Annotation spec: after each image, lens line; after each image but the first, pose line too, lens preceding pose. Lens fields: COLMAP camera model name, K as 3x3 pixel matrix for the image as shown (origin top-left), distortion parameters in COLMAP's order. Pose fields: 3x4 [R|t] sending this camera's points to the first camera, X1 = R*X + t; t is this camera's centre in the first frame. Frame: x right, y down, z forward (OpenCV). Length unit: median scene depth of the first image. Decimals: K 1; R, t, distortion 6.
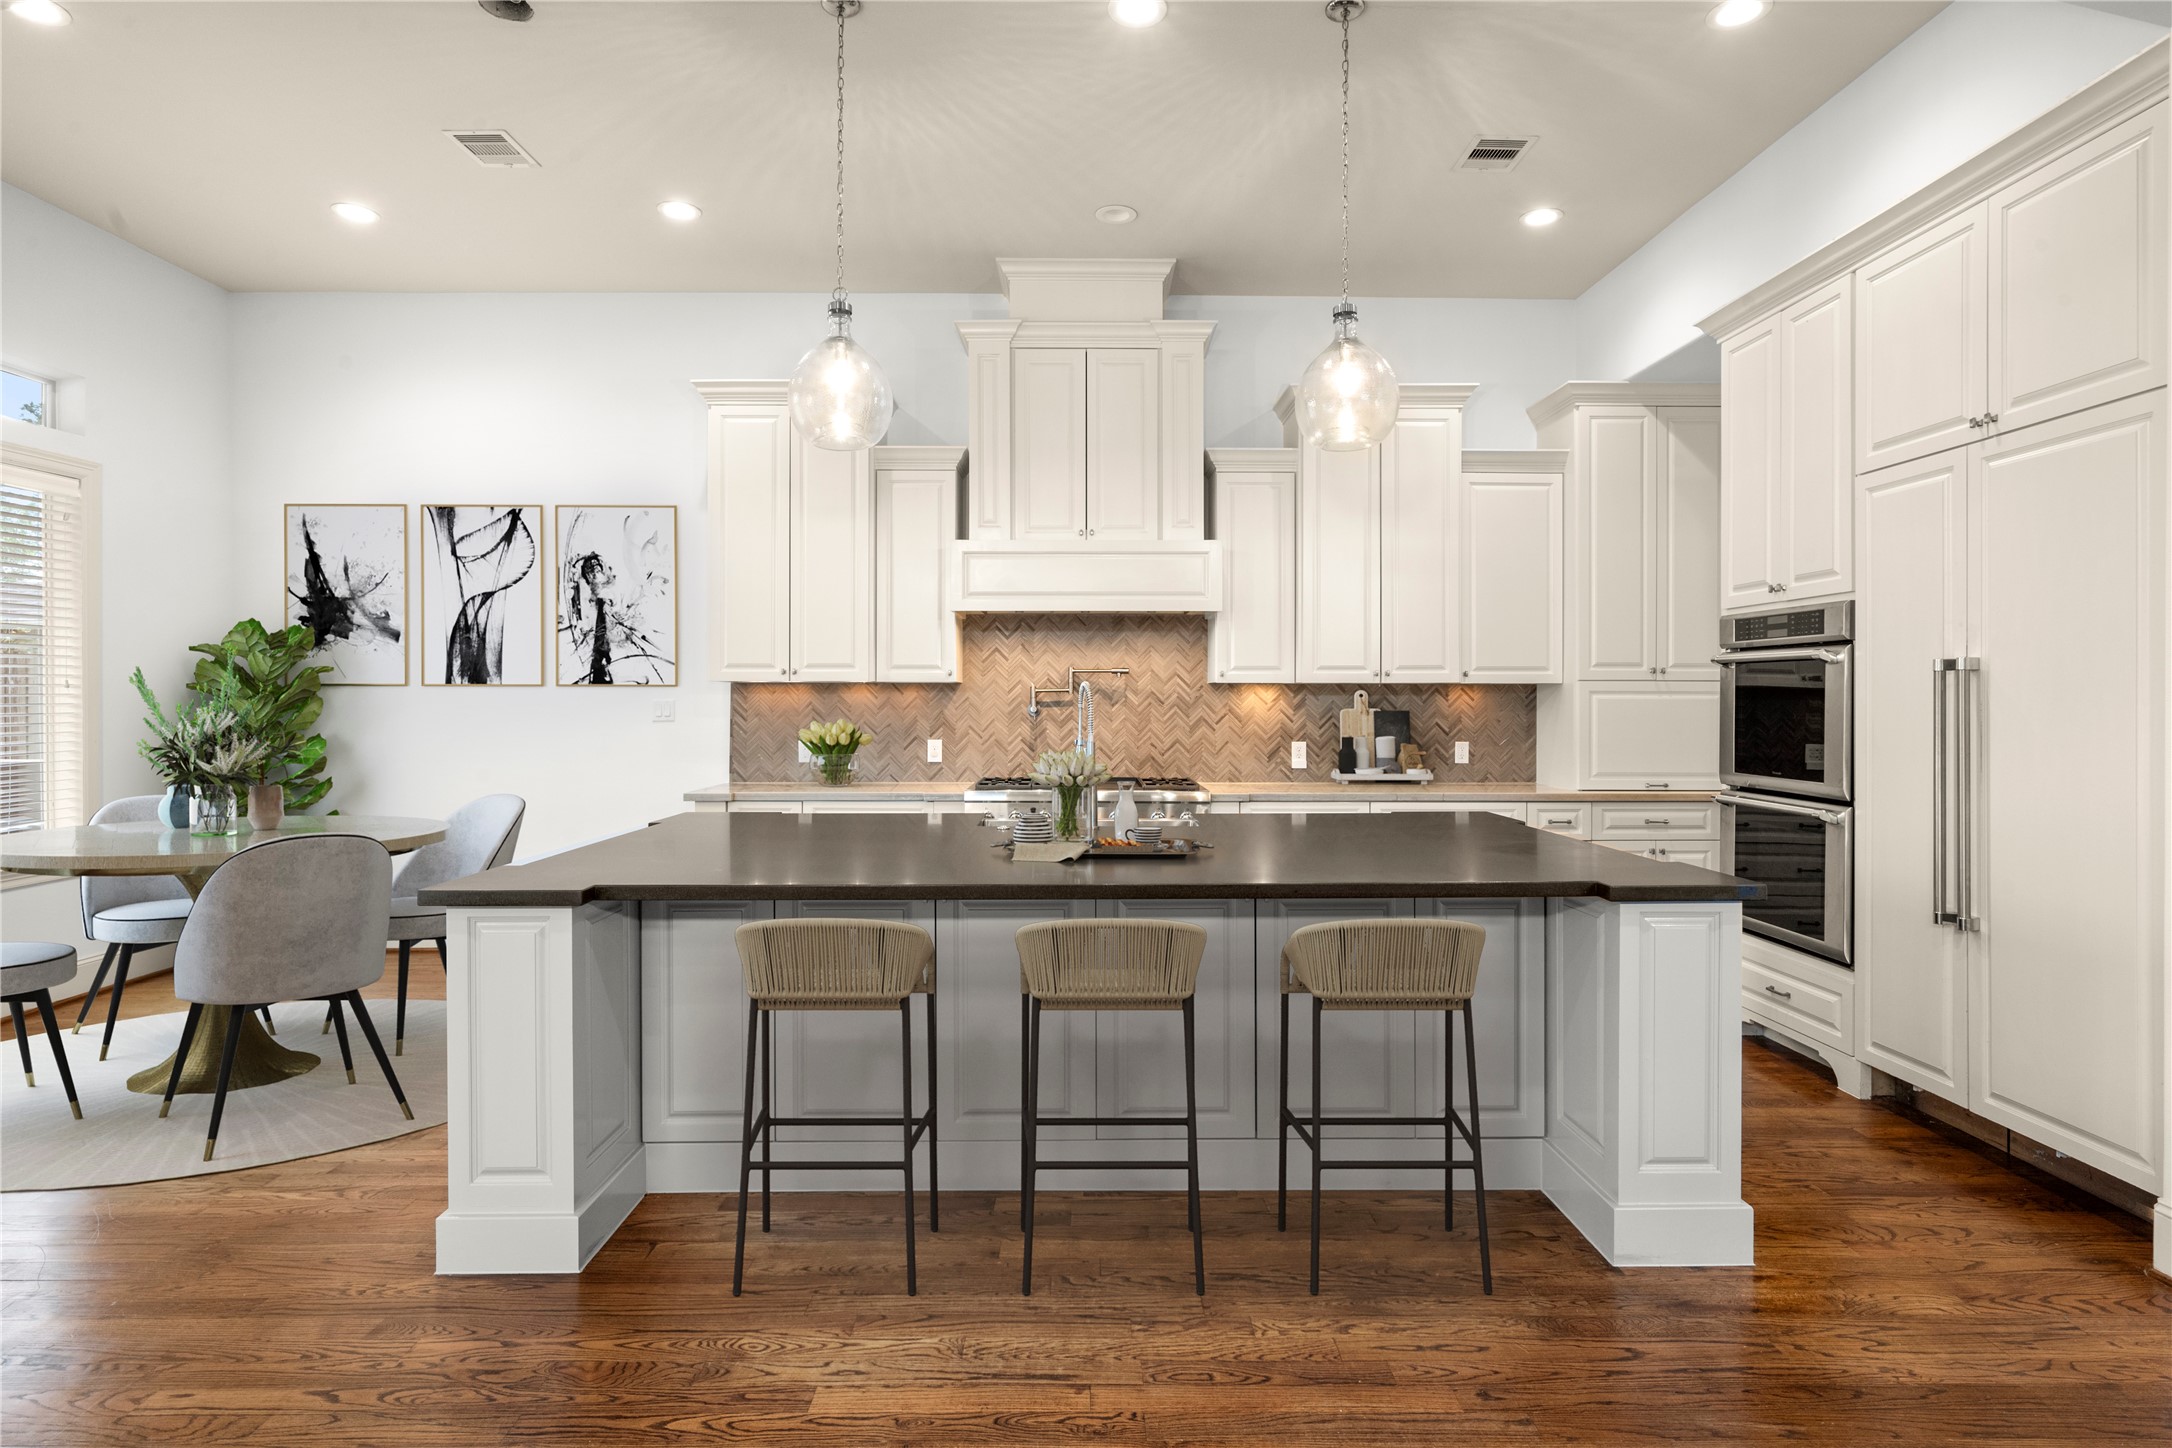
lens RADIAL K [[1094.5, 0, 1067.0], [0, 1094.5, 712.8], [0, 0, 1]] dist [-0.004356, 0.001289]
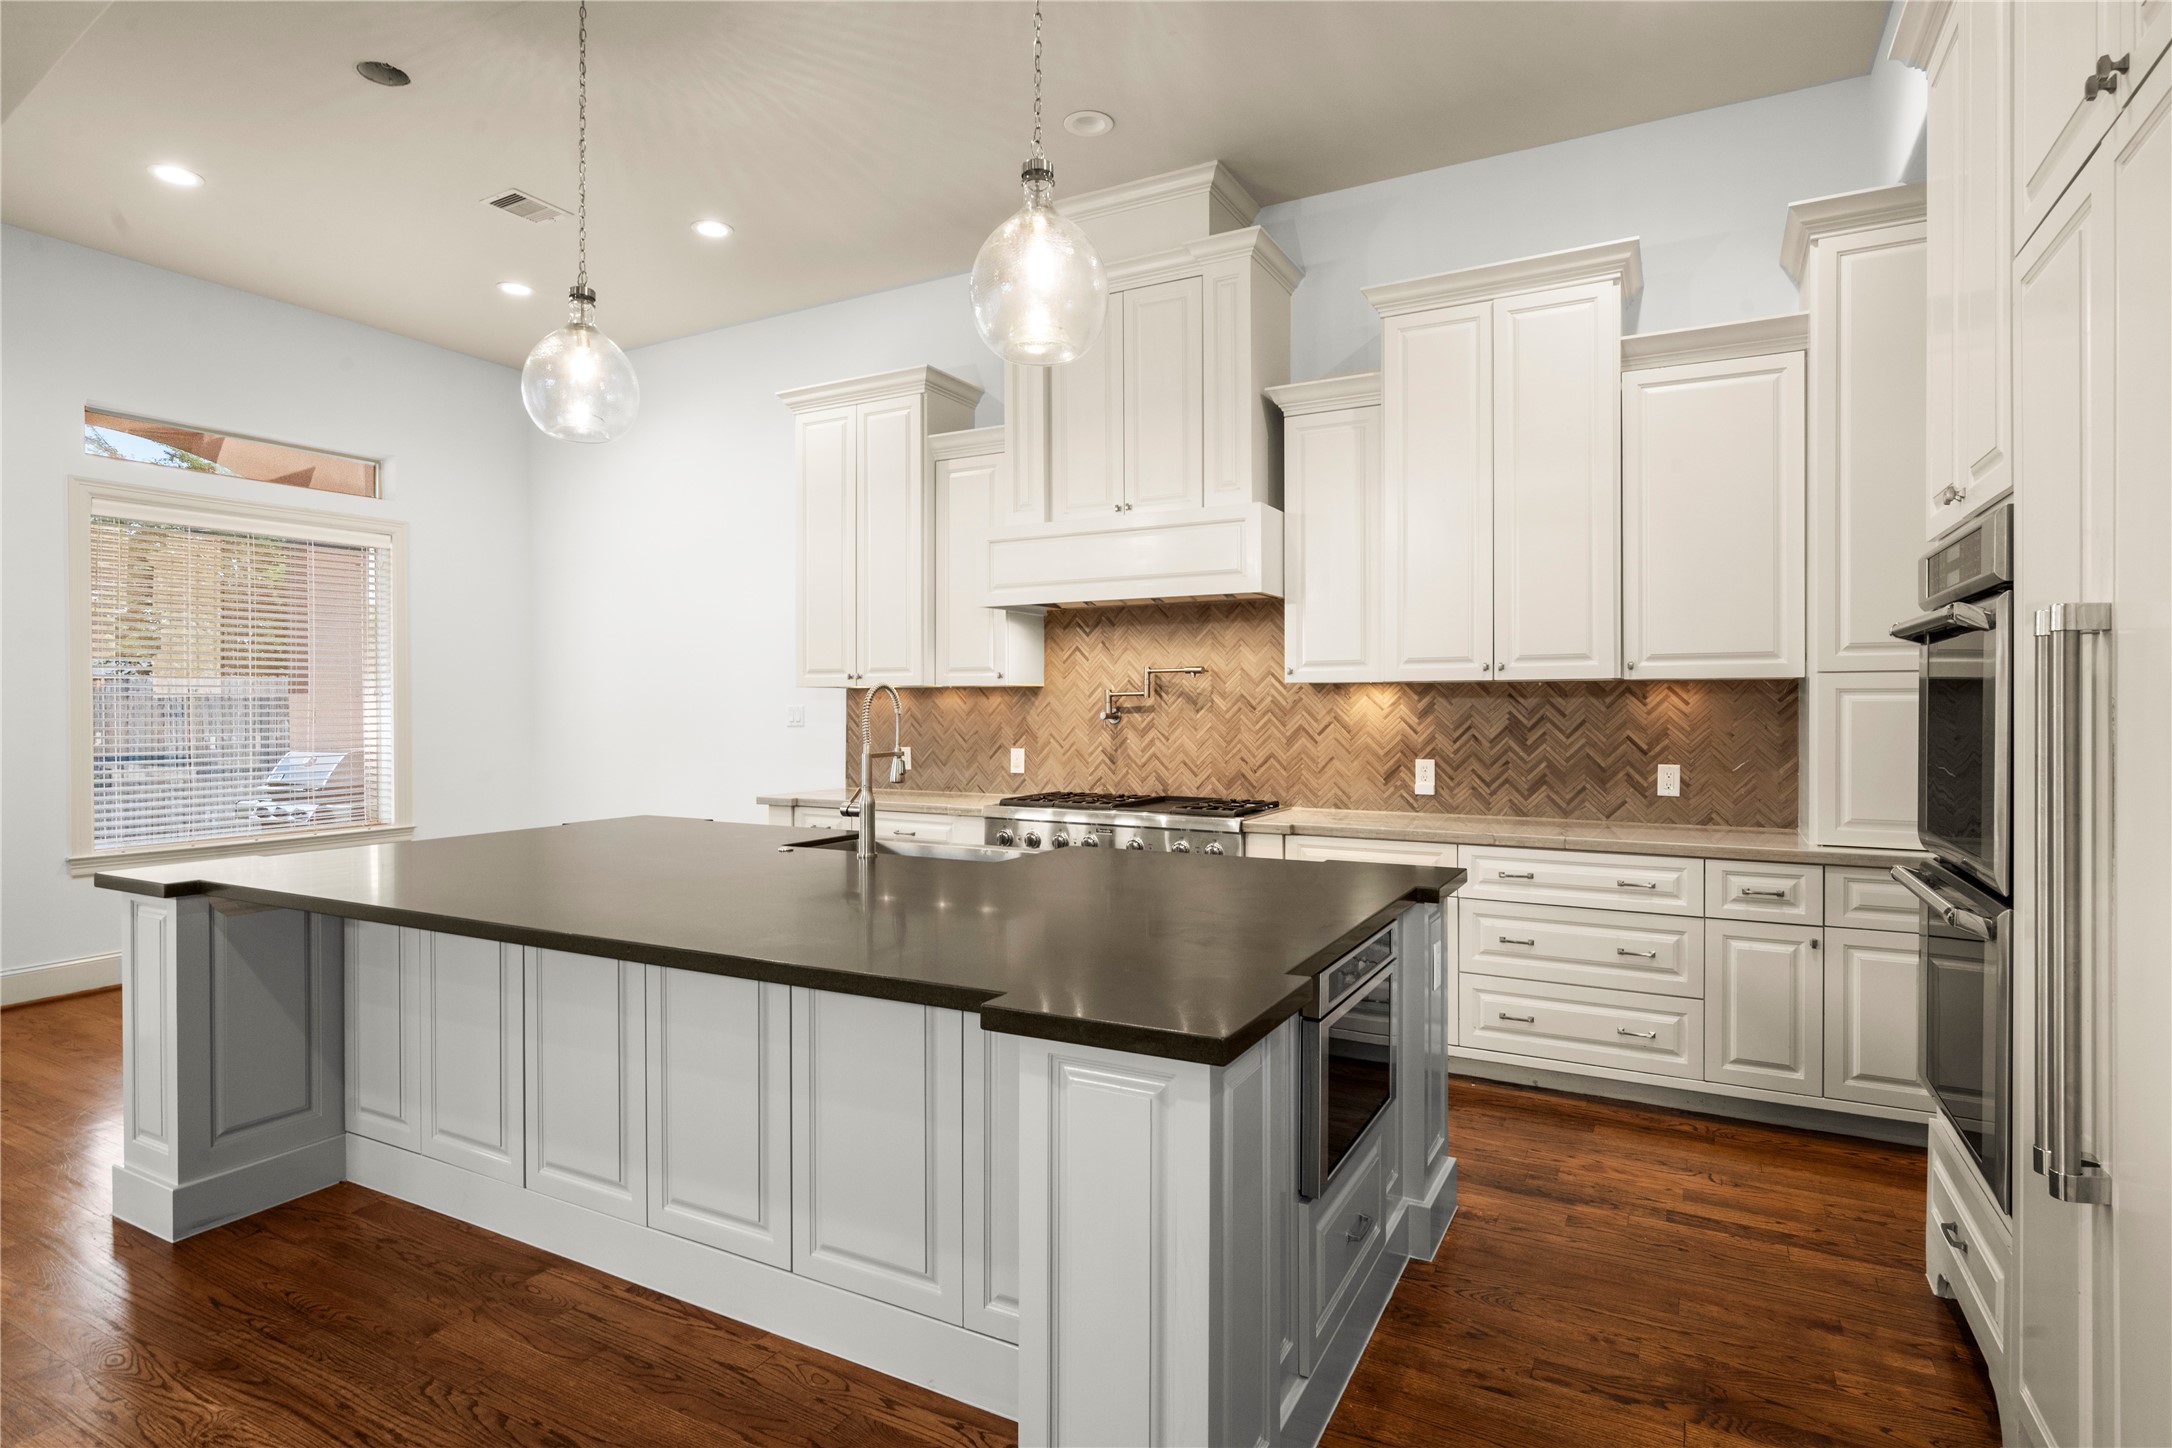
lens RADIAL K [[1094.5, 0, 1072.3], [0, 1094.5, 731.9], [0, 0, 1]] dist [-0.004356, 0.001289]
pose [[0.876761, 0.009858, -0.480826, 0.363746], [-0.004469, 0.999914, 0.012351, -0.000988], [0.480906, -0.008680, 0.876729, 0.216356]]
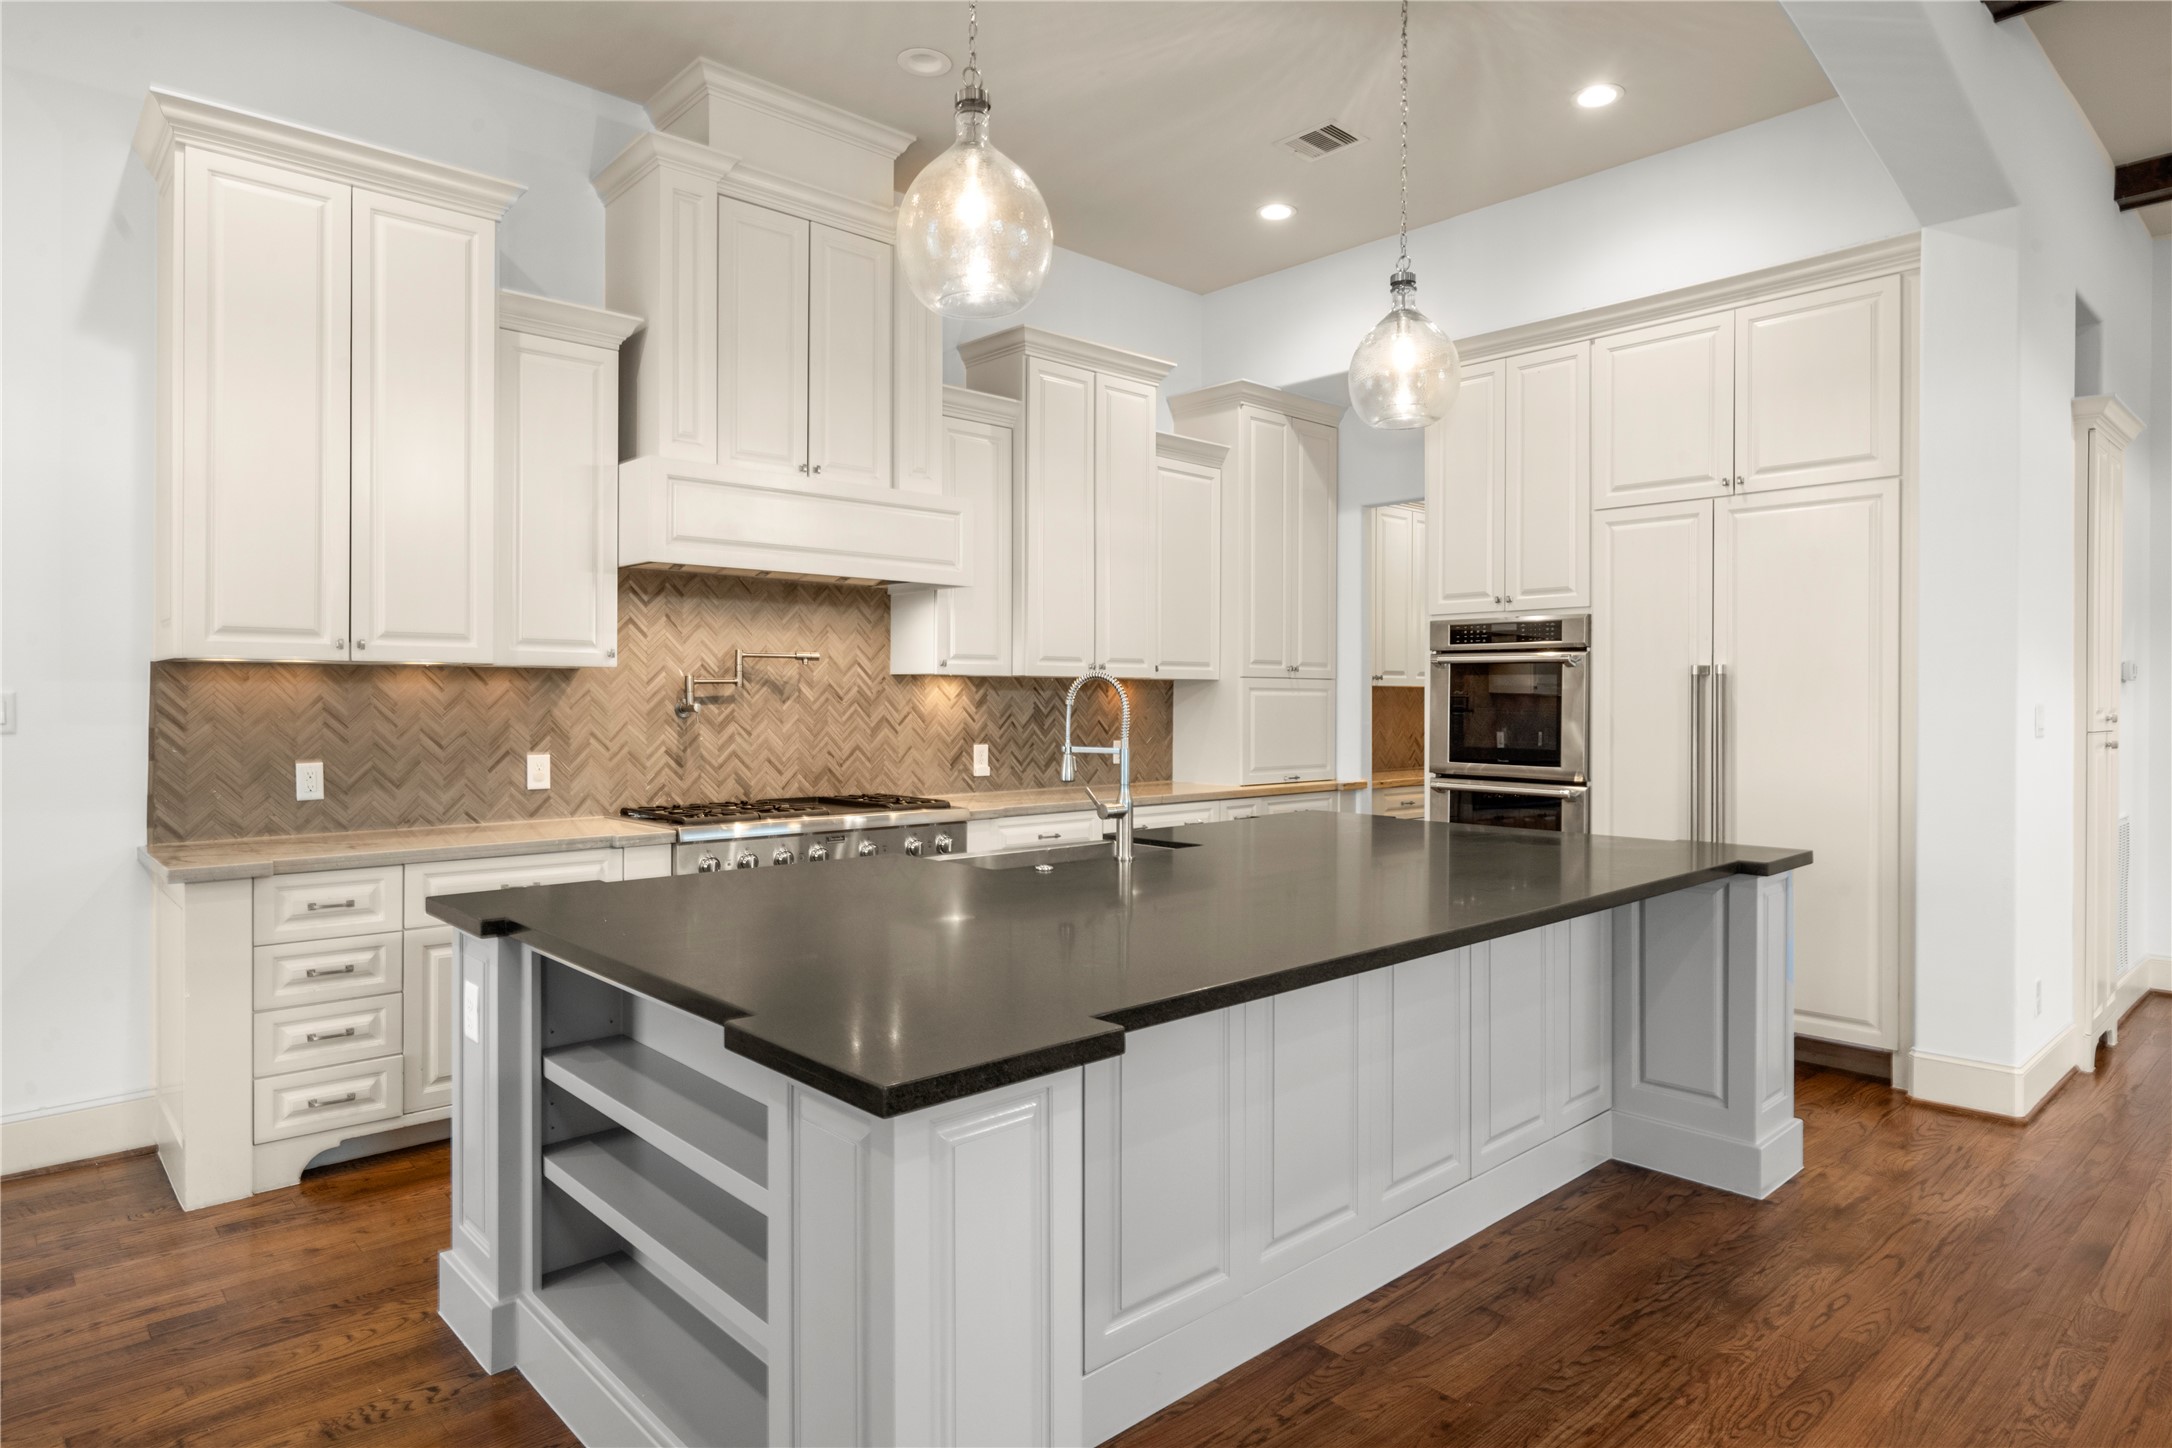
lens RADIAL K [[1256.1, 0, 1084.9], [0, 1256.1, 706.5], [0, 0, 1]] dist [0.000559, -0.001213]
pose [[0.734117, -0.002441, 0.679019, -0.392315], [0.004484, 0.999989, -0.001254, -0.001546], [-0.679008, 0.003965, 0.734120, 0.230051]]
